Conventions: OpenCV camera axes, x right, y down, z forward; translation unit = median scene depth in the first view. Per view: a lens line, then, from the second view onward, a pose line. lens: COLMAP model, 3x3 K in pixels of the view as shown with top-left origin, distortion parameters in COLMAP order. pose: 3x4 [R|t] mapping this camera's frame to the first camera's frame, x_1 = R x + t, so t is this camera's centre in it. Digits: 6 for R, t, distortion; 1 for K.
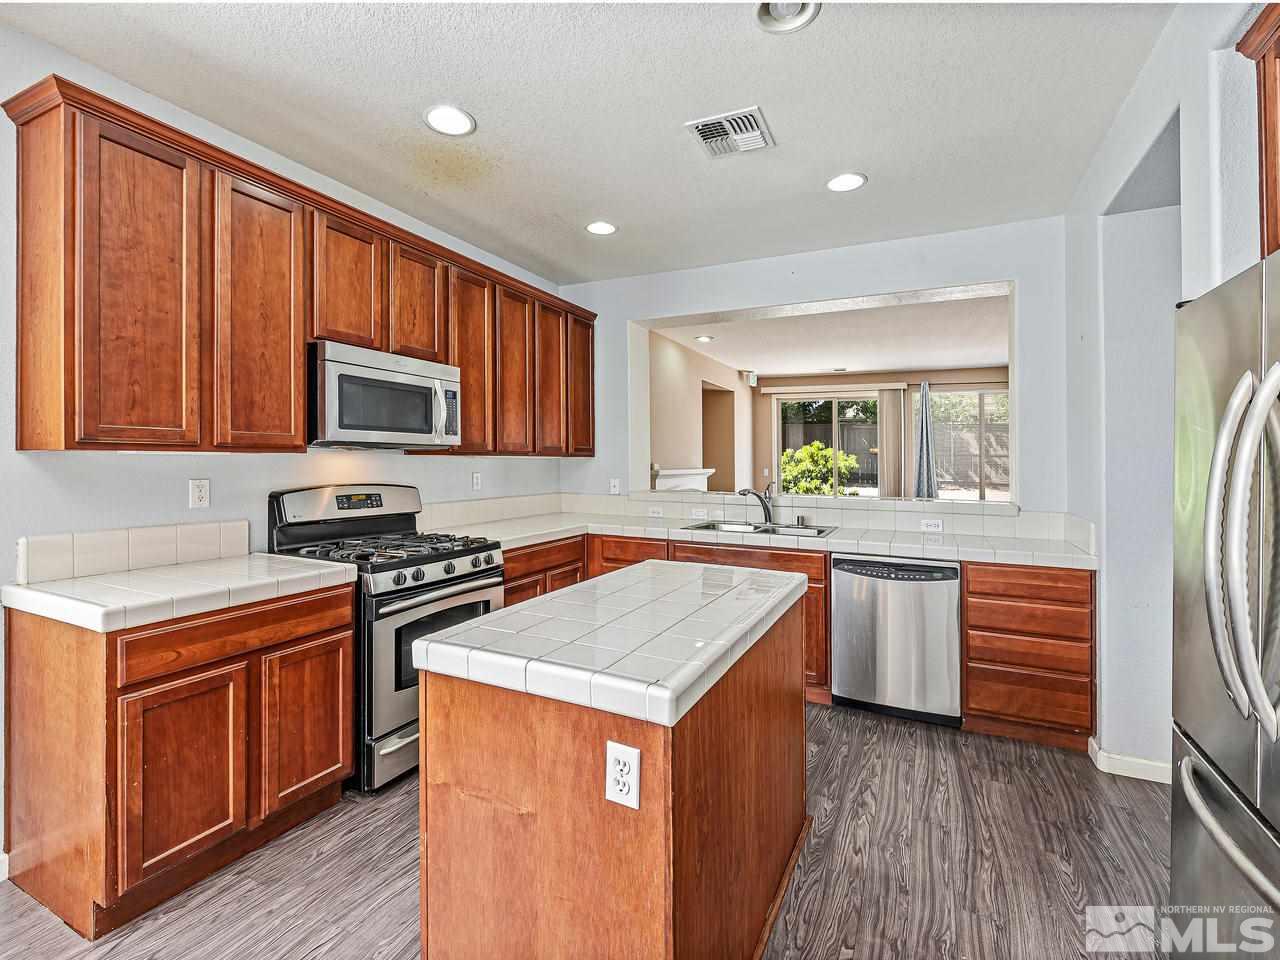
lens RADIAL K [[591.4, 0, 622.6], [0, 591.4, 461.6], [0, 0, 1]] dist [-0.003302, -0.000180]
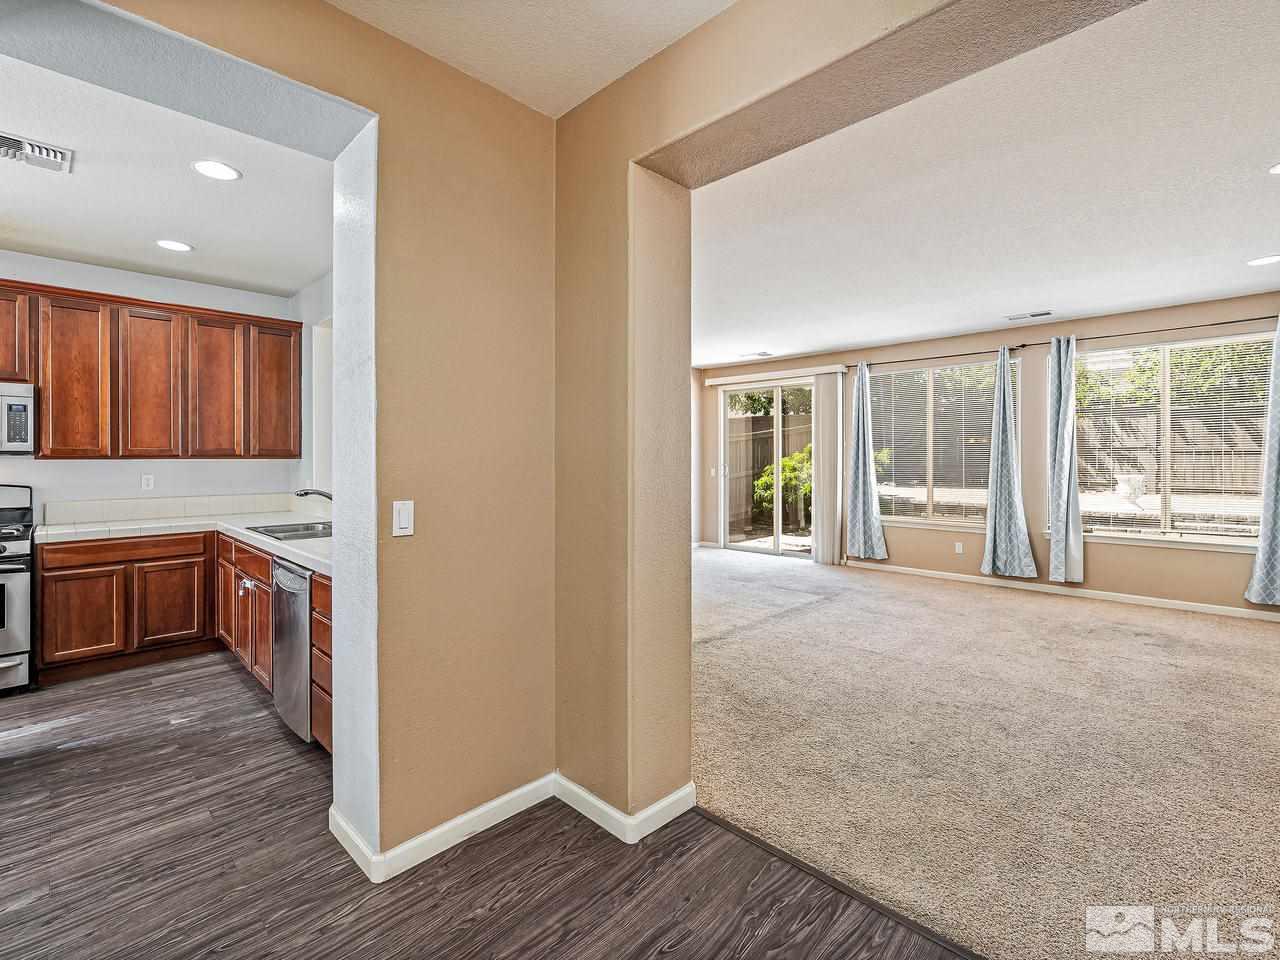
lens RADIAL K [[594.8, 0, 637.7], [0, 594.8, 462.6], [0, 0, 1]] dist [-0.001712, 0.000303]
pose [[0.944431, -0.011817, -0.328496, 1.491433], [0.011439, 0.999930, -0.003083, 0.015467], [0.328509, -0.000846, 0.944500, 0.341068]]
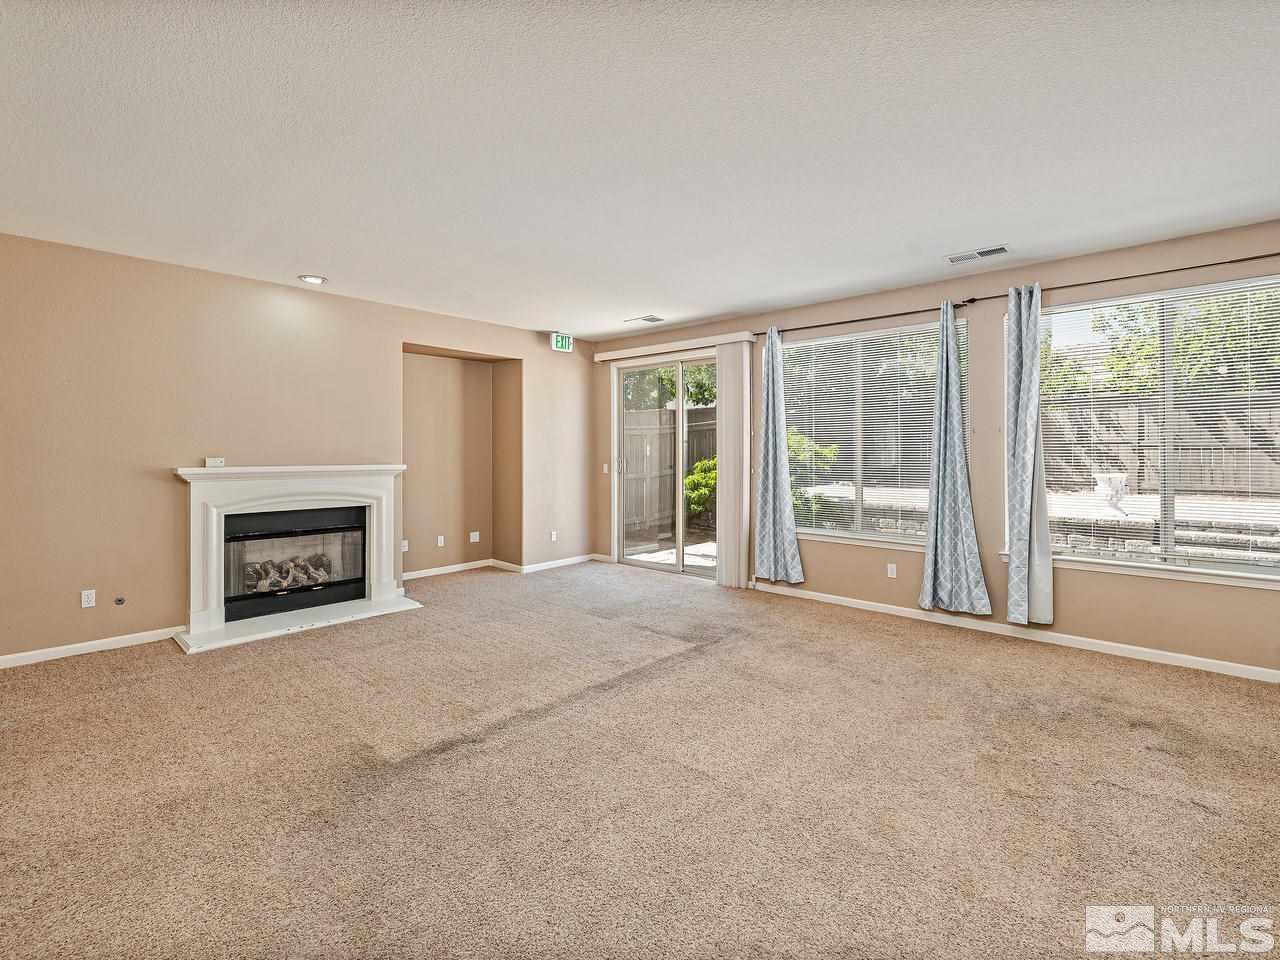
lens RADIAL K [[611.1, 0, 638.4], [0, 611.1, 447.9], [0, 0, 1]] dist [0.042740, -0.020331]
pose [[0.958791, -0.012157, -0.283853, 1.710428], [0.007026, 0.999793, -0.019084, 0.023097], [0.284027, 0.016303, 0.958678, 0.974051]]
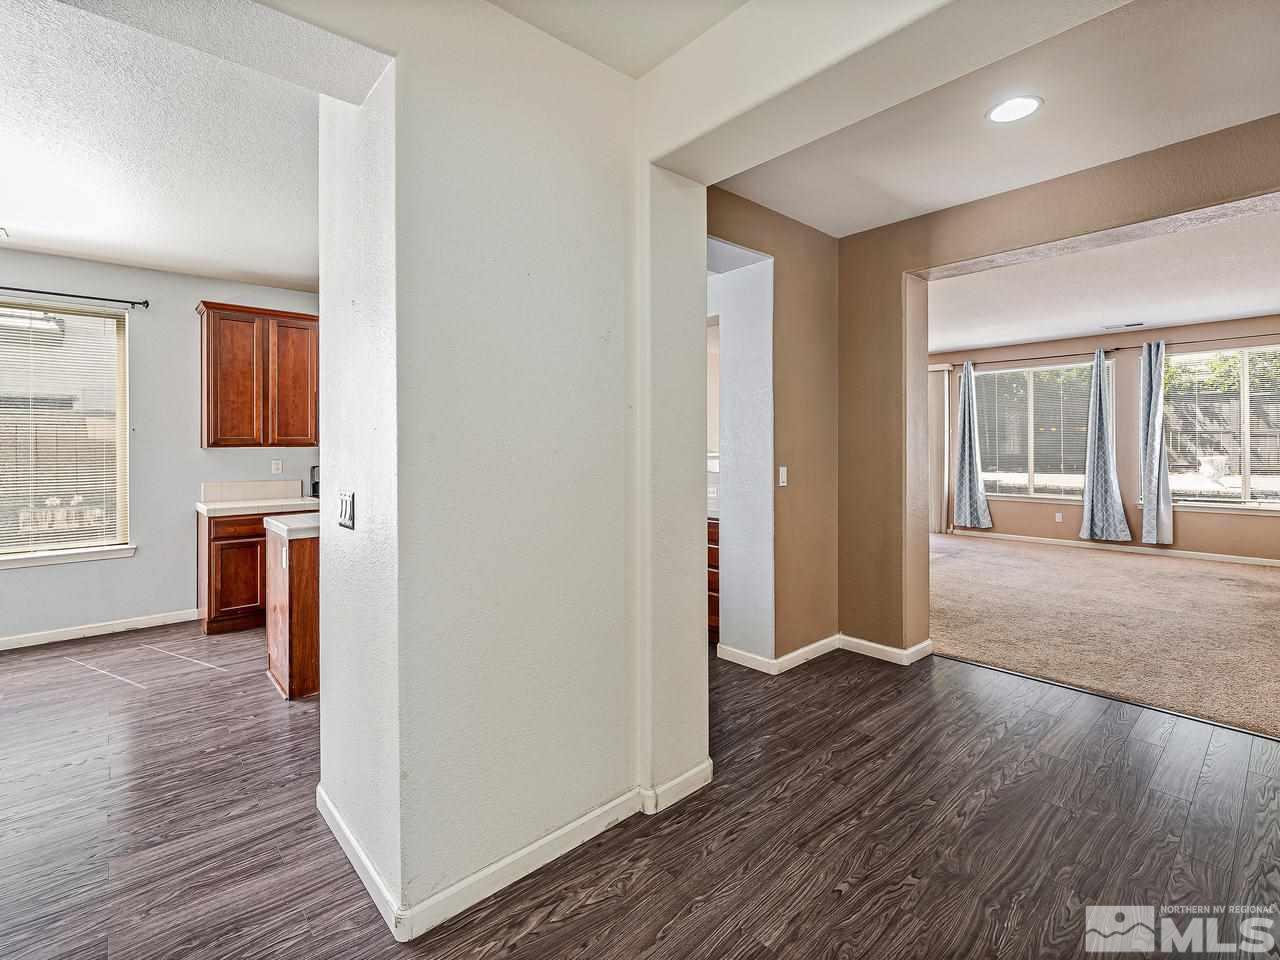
lens RADIAL K [[605.2, 0, 617.2], [0, 605.2, 447.8], [0, 0, 1]] dist [0.002798, 0.000645]
pose [[0.913988, -0.016320, -0.405412, 1.185595], [0.015267, 0.999866, -0.005831, 0.015967], [0.405453, -0.000860, 0.914115, -0.457529]]
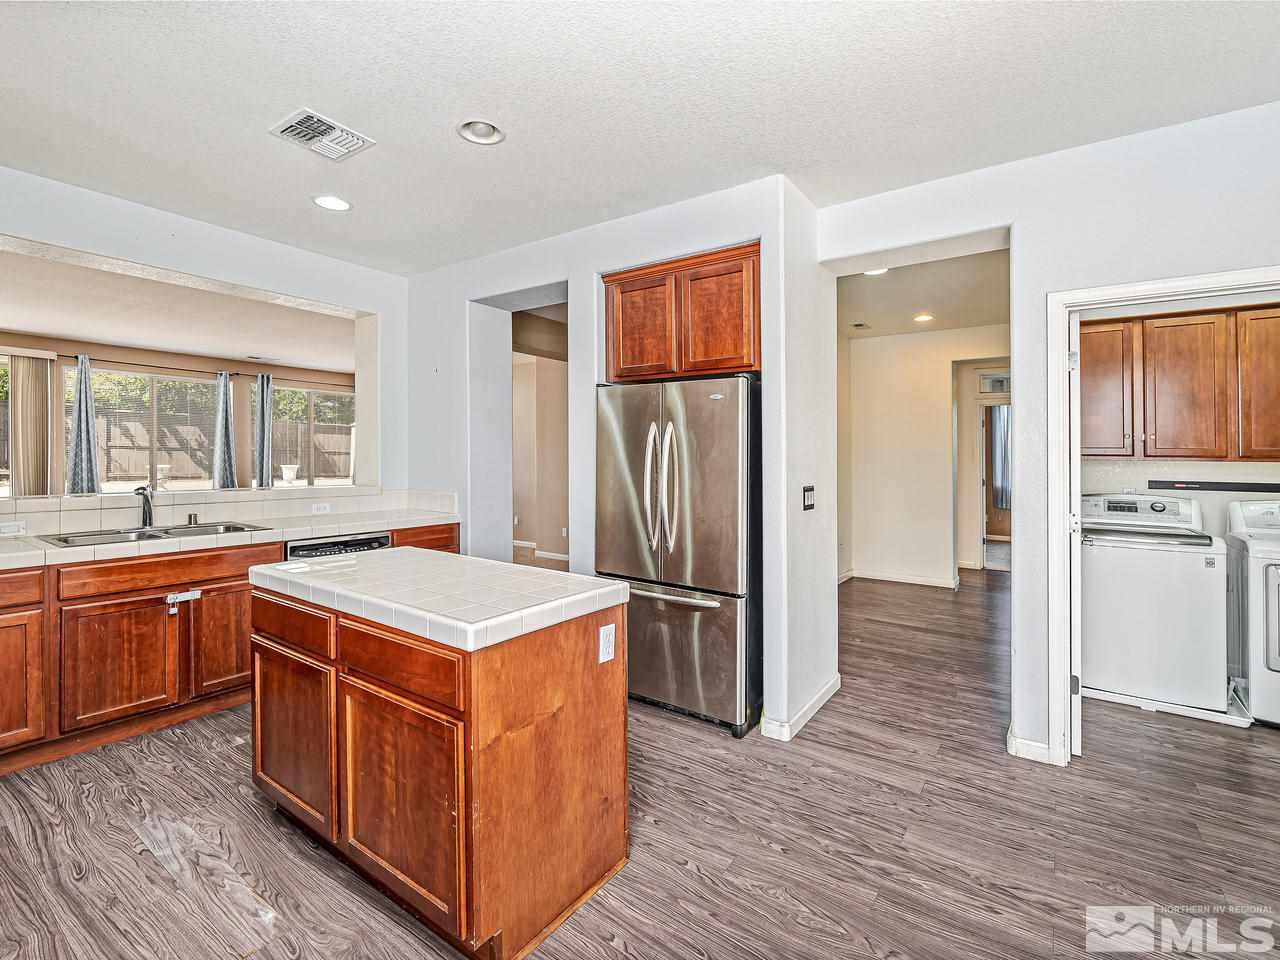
lens RADIAL K [[611.1, 0, 638.4], [0, 611.1, 447.9], [0, 0, 1]] dist [0.042740, -0.020331]
pose [[0.146706, 0.003661, 0.989173, -0.754924], [-0.005174, 0.999982, -0.002933, -0.012951], [-0.989167, -0.004688, 0.146723, 0.282057]]
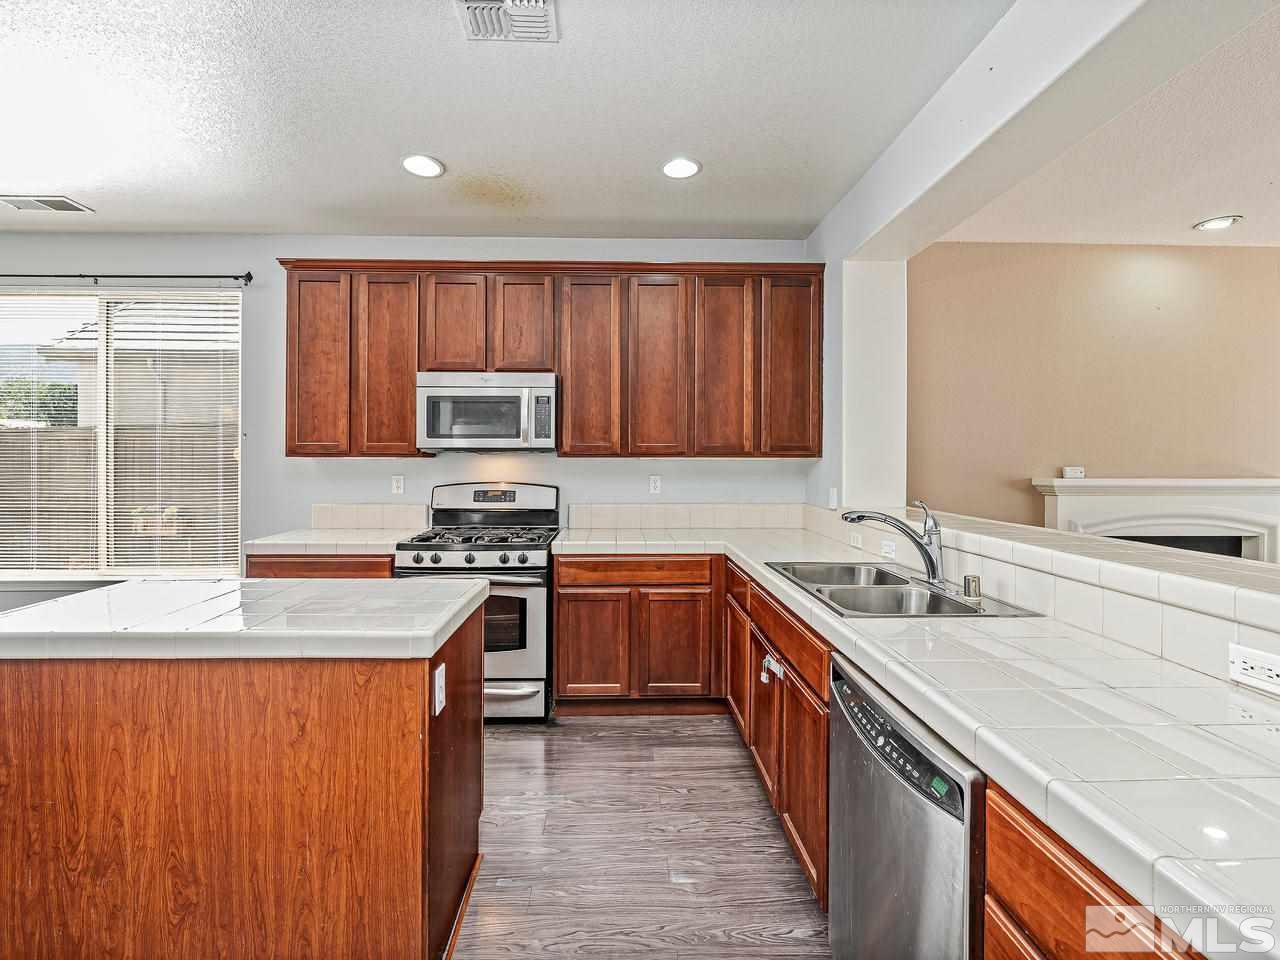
lens RADIAL K [[594.8, 0, 637.7], [0, 594.8, 462.6], [0, 0, 1]] dist [-0.001712, 0.000303]
pose [[0.477222, -0.004940, -0.878769, 0.860687], [-0.000082, 0.999984, -0.005666, 0.005789], [0.878783, 0.002776, 0.477214, 0.756866]]
